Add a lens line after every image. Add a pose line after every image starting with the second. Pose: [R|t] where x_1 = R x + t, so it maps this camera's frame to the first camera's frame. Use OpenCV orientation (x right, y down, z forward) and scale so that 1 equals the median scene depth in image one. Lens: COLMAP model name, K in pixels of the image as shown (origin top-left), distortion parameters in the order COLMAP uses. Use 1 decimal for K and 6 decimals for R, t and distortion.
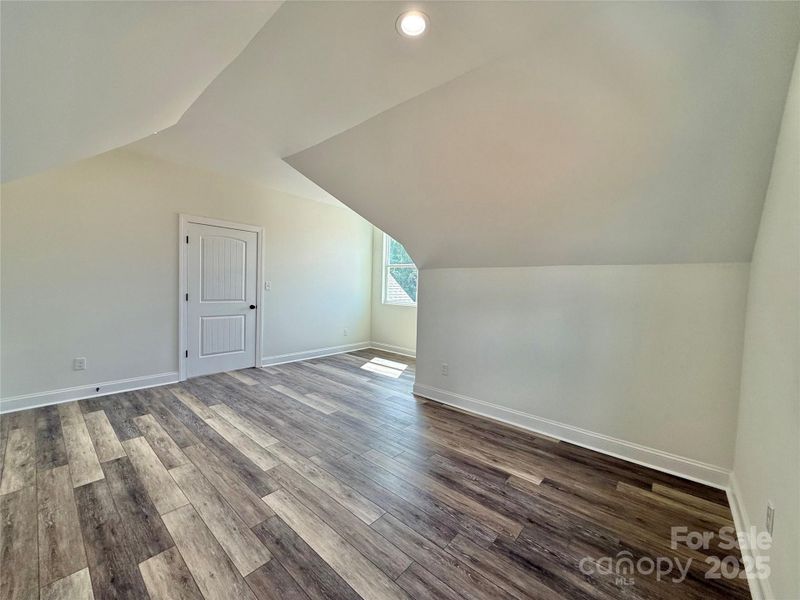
lens RADIAL K [[319.4, 0, 398.7], [0, 319.4, 307.0], [0, 0, 1]] dist [-0.000006, 0.000504]
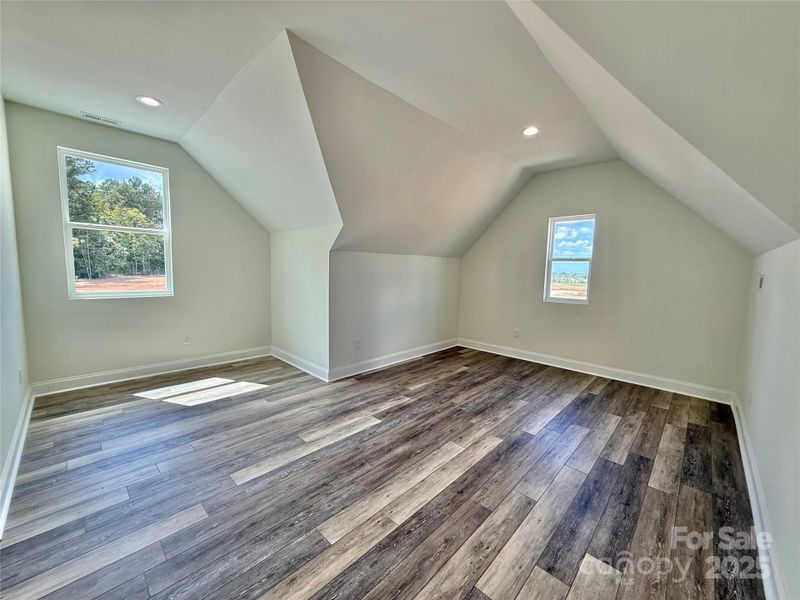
lens RADIAL K [[319.4, 0, 400.3], [0, 319.4, 298.2], [0, 0, 1]] dist [-0.000006, 0.000504]
pose [[0.046007, -0.122258, 0.991431, -1.305770], [0.043670, 0.991780, 0.120275, -0.122231], [-0.997986, 0.037762, 0.050967, 1.120113]]
